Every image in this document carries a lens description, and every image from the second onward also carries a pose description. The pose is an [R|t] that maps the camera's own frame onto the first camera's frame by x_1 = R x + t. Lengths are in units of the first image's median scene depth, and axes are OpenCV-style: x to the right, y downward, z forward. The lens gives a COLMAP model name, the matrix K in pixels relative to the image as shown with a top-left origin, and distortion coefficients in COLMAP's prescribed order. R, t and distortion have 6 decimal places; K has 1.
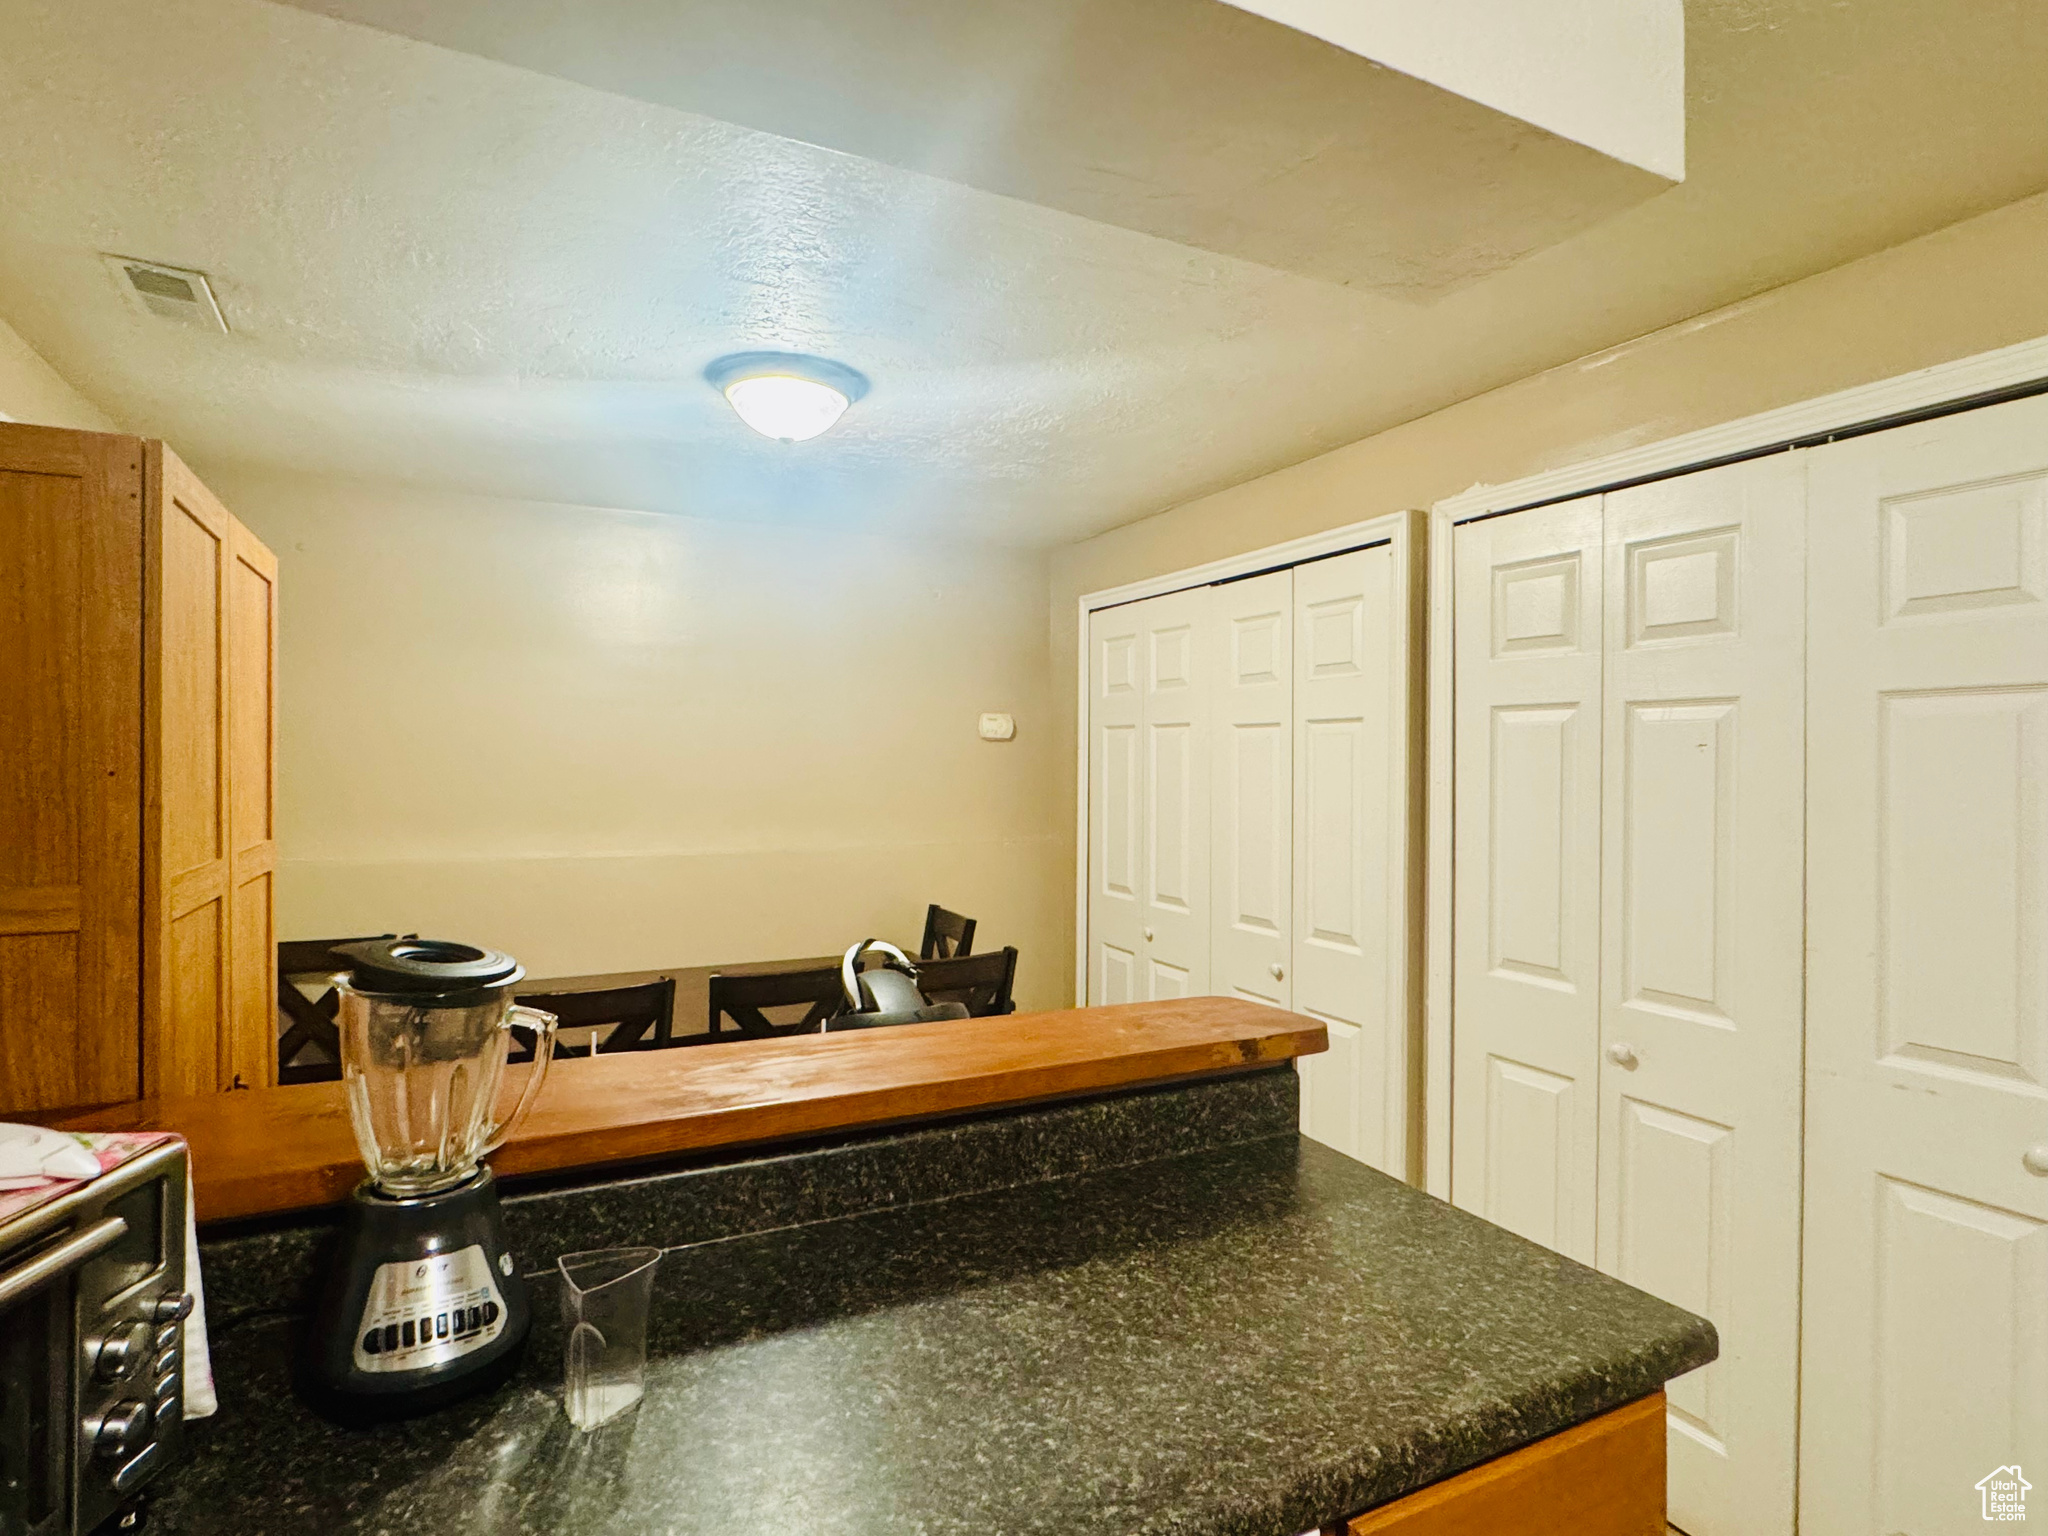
lens RADIAL K [[1077.9, 0, 1024.7], [0, 1077.9, 763.2], [0, 0, 1]] dist [-0.000582, -0.000707]
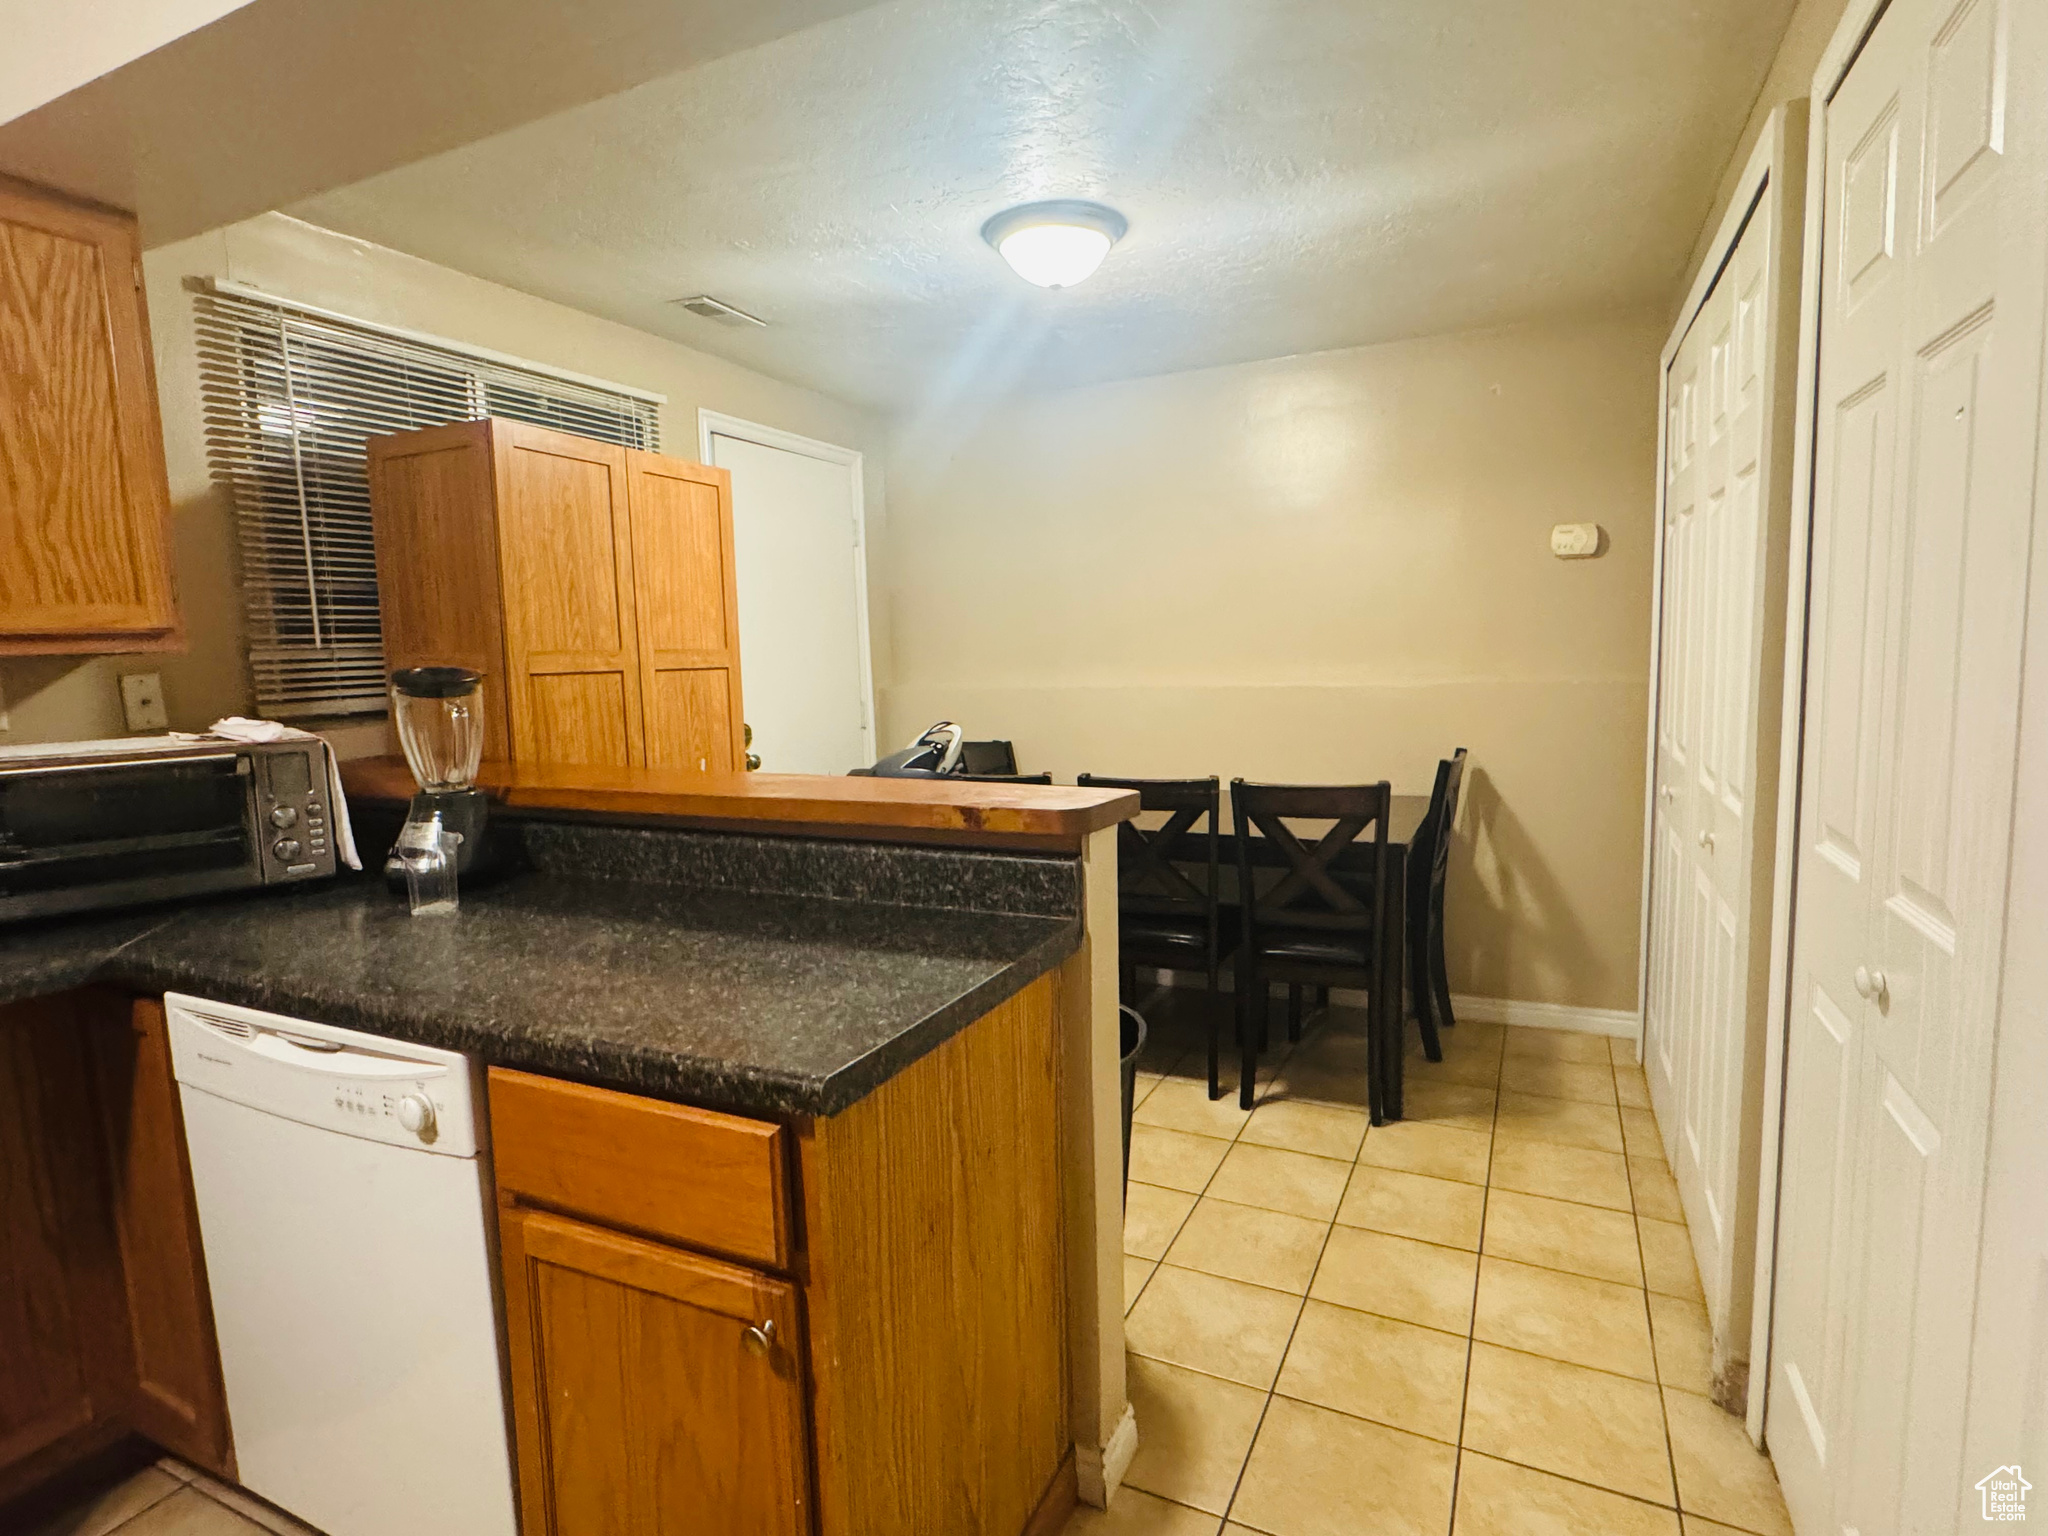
lens RADIAL K [[1077.9, 0, 1026.1], [0, 1077.9, 769.6], [0, 0, 1]] dist [-0.000582, -0.000707]
pose [[0.609460, 0.062792, -0.790326, 1.095819], [0.029853, 0.994334, 0.102022, 0.125853], [0.792255, -0.085772, 0.604132, 0.454906]]
